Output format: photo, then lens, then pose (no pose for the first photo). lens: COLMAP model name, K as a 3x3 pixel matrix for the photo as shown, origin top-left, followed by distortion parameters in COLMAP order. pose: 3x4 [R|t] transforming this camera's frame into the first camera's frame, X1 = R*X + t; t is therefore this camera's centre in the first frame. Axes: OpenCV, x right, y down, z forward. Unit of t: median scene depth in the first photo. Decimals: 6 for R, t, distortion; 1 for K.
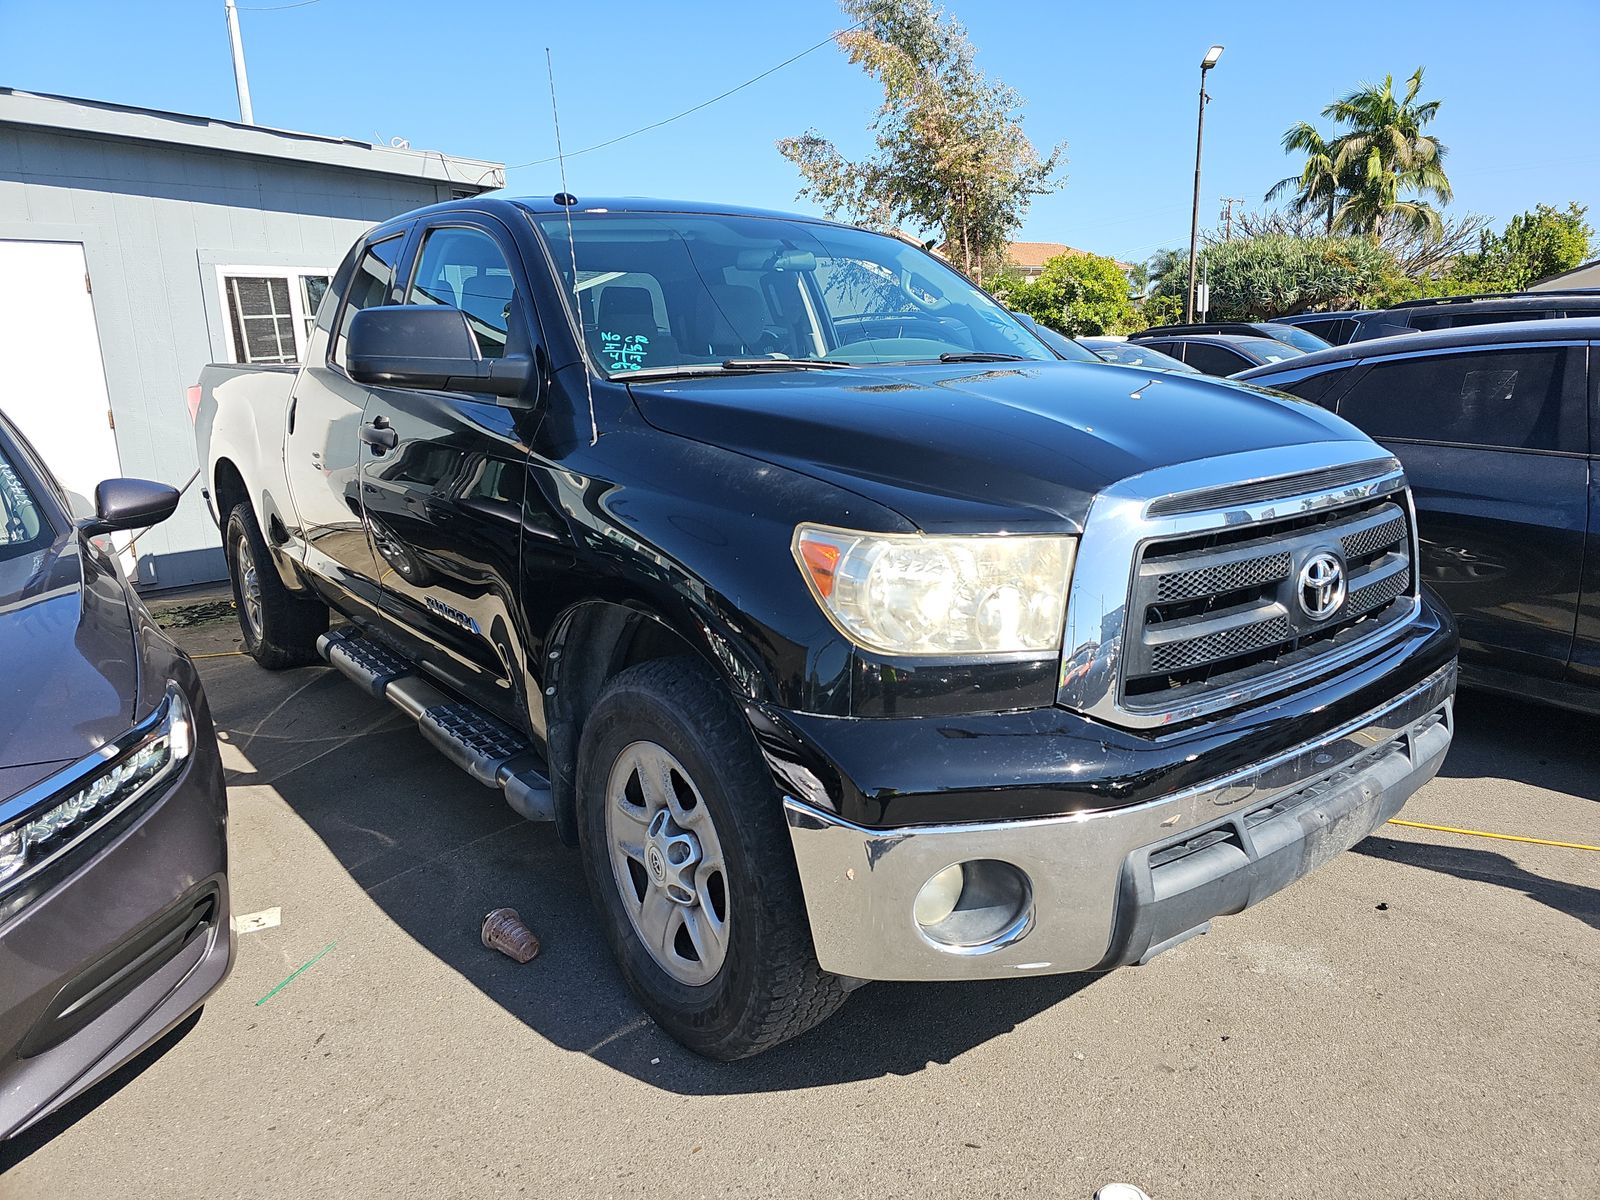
lens RADIAL K [[1074.6, 0, 800.0], [0, 1074.6, 600.0], [0, 0, 1]] dist [0.065109, -0.061893]
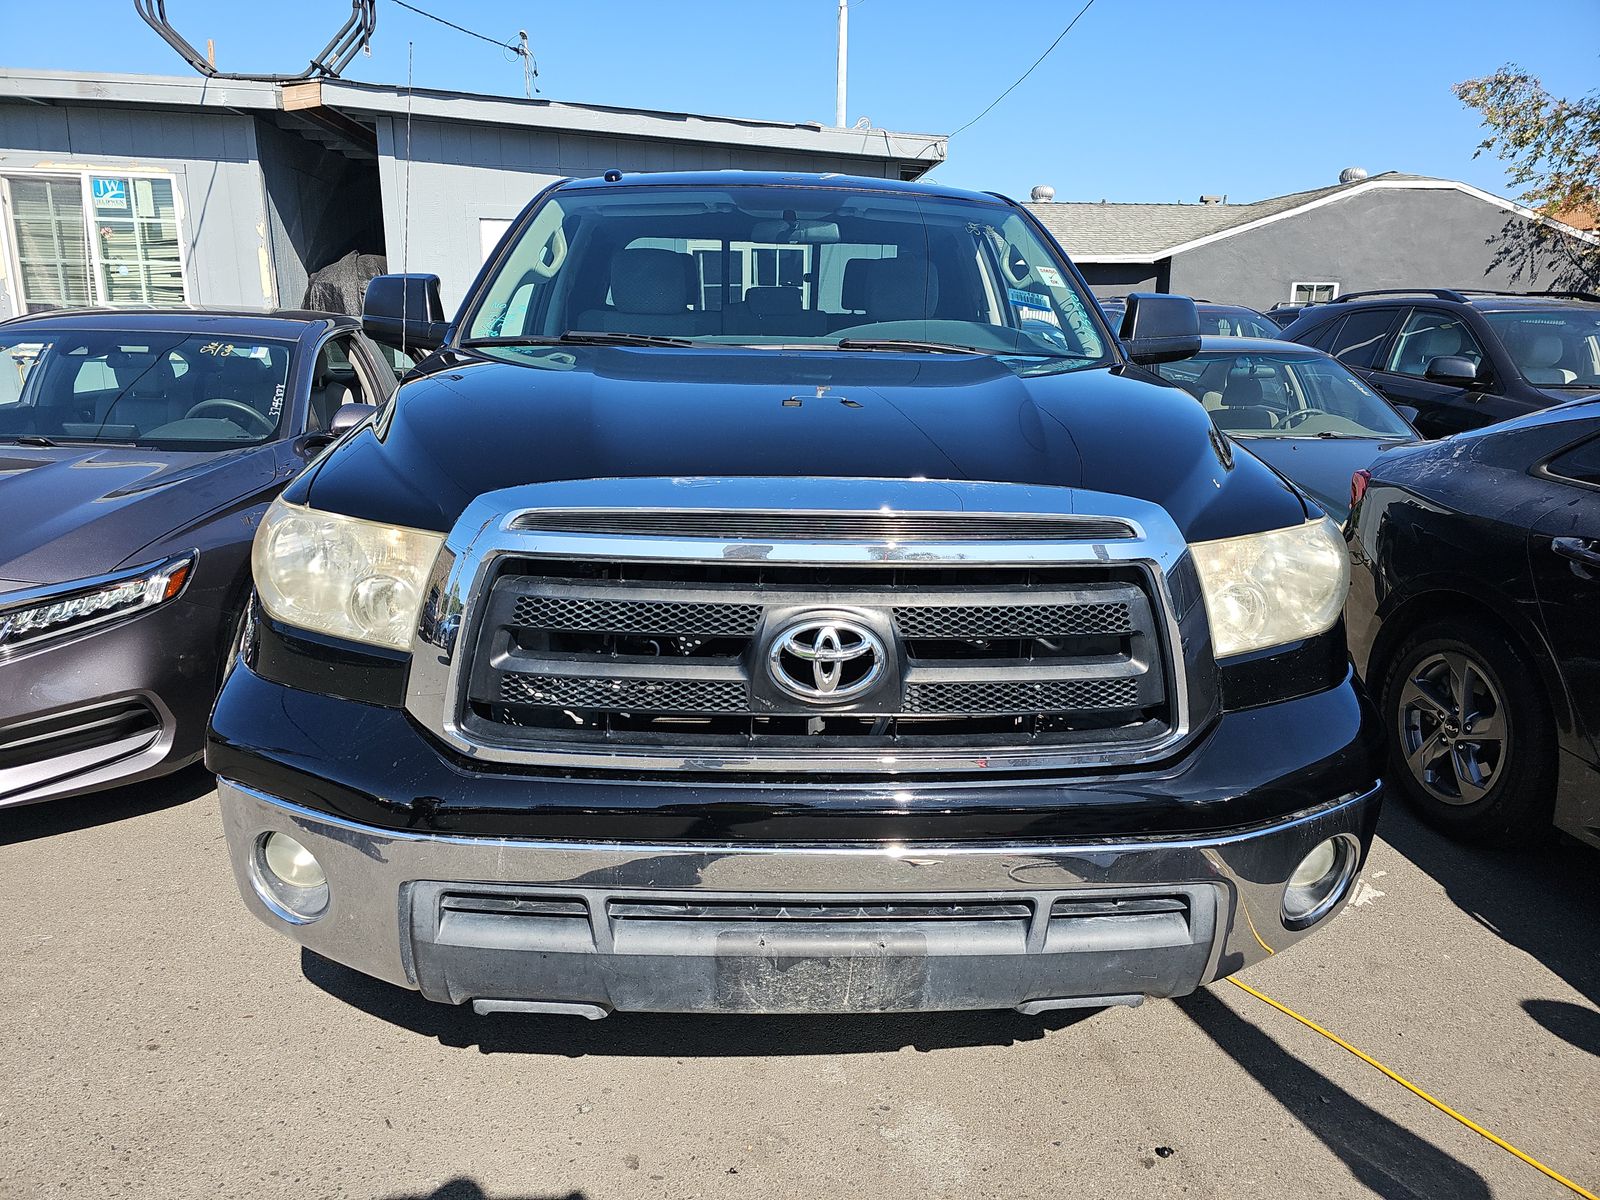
lens RADIAL K [[1081.7, 0, 803.9], [0, 1081.7, 607.2], [0, 0, 1]] dist [0.006625, 0.000726]
pose [[0.800092, 0.189764, -0.569071, 0.531948], [-0.172346, 0.981368, 0.084938, -0.065932], [0.574586, 0.030120, 0.817890, 0.218595]]
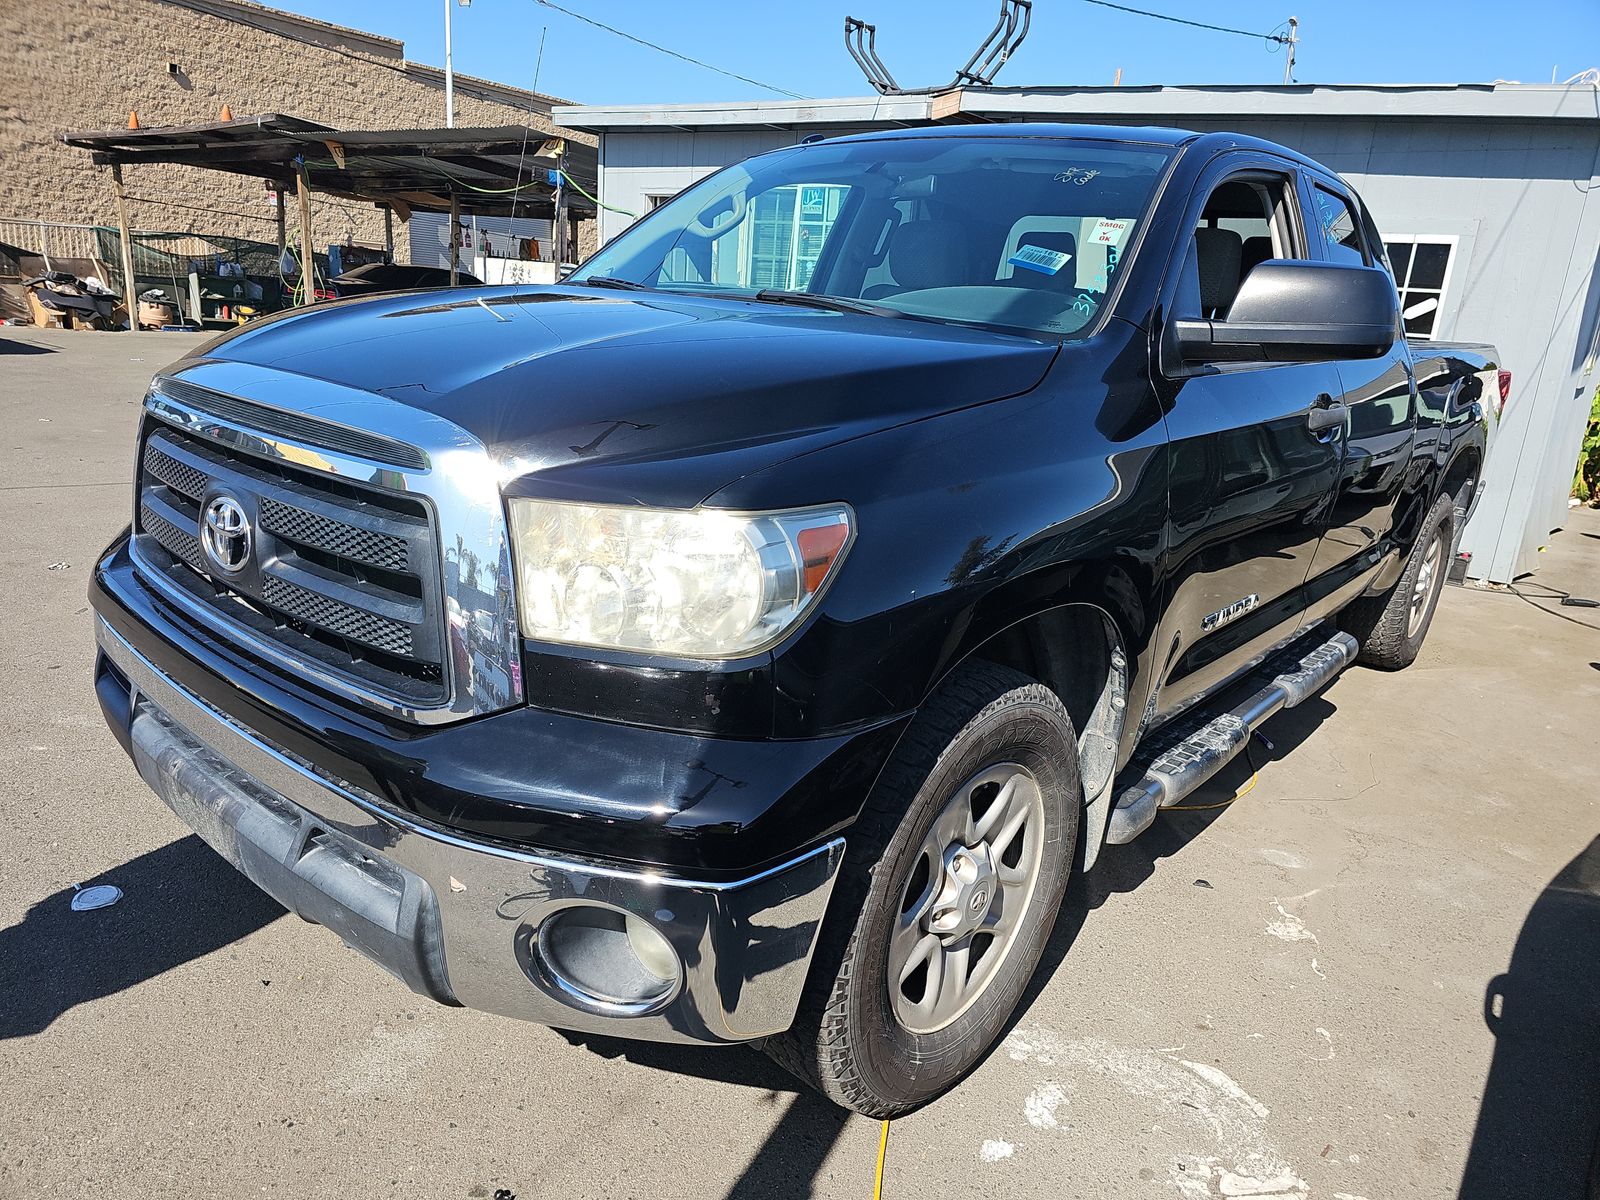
lens RADIAL K [[1074.6, 0, 800.0], [0, 1074.6, 600.0], [0, 0, 1]] dist [0.065109, -0.061893]
pose [[0.206236, 0.294948, -0.932991, 0.752942], [-0.284610, 0.930346, 0.231199, -0.149735], [0.936197, 0.217857, 0.275816, 0.611723]]
